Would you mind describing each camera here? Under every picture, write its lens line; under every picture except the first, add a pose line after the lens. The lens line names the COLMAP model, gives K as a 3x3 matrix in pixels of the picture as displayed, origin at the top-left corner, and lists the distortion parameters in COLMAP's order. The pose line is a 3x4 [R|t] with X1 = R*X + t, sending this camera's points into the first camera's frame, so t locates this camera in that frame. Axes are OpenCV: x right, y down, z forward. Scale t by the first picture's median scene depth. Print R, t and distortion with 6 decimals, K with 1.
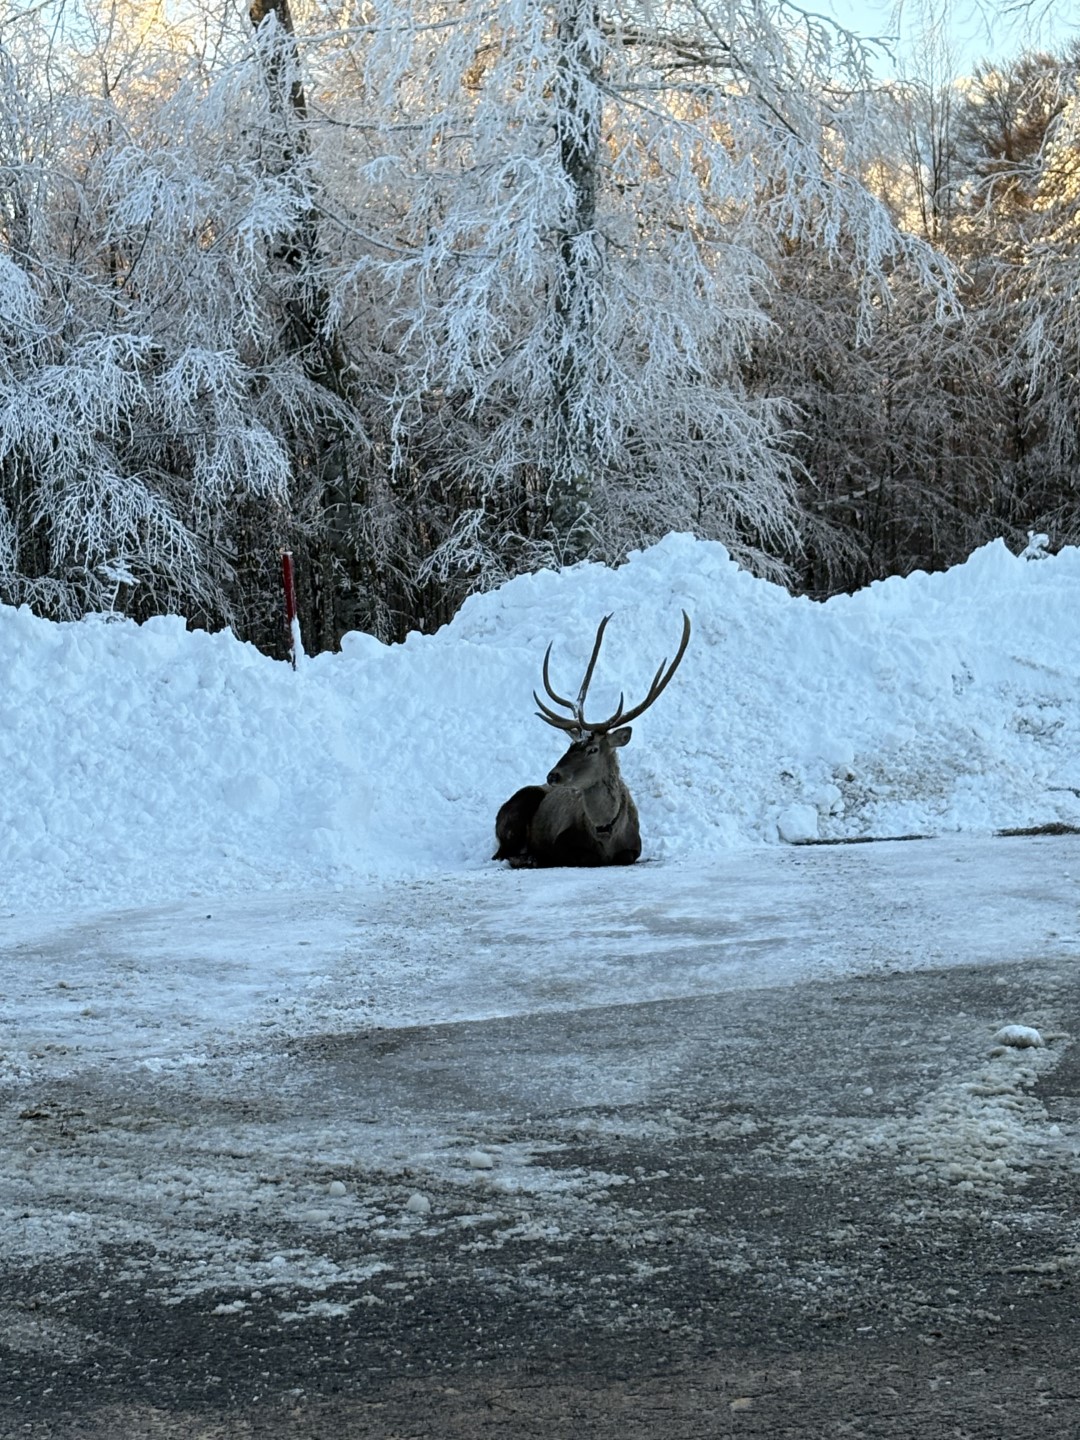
lens RADIAL K [[3176.2, 0, 549.9], [0, 3176.2, 714.3], [0, 0, 1]] dist [0.172035, 0.000000]
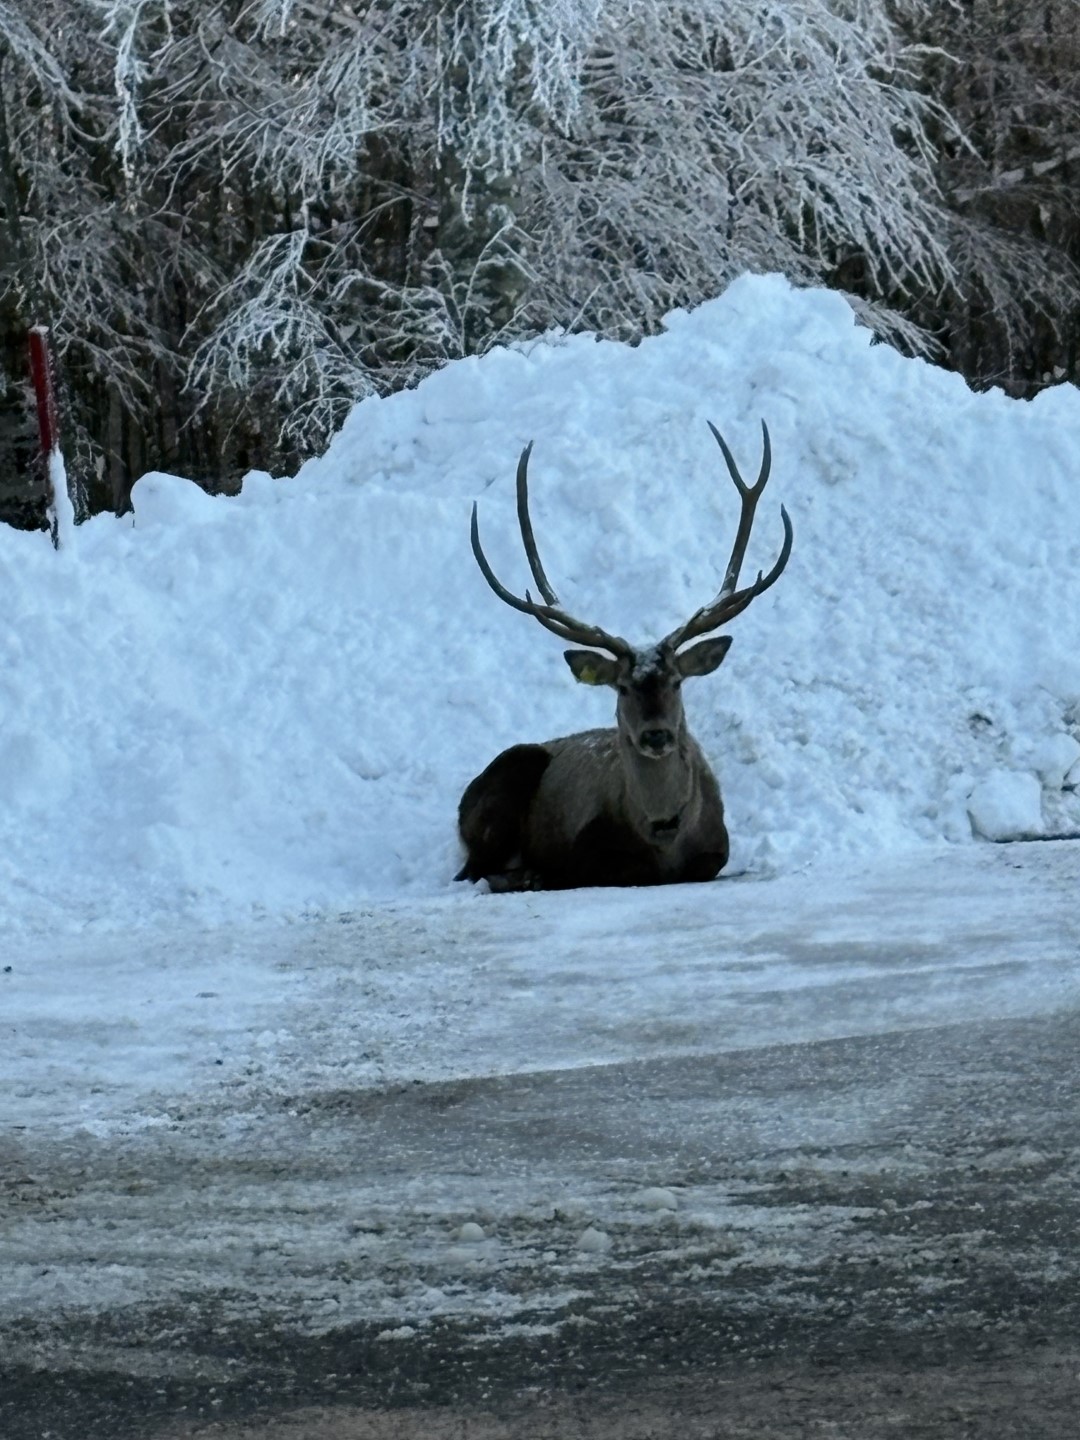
lens RADIAL K [[7244.8, 0, 536.4], [0, 7244.8, 720.7], [0, 0, 1]] dist [0.118912, 0.000000]
pose [[0.999359, -0.022542, 0.027823, -0.038906], [0.022348, 0.999724, 0.007265, 0.009393], [-0.027979, -0.006639, 0.999586, -0.255305]]
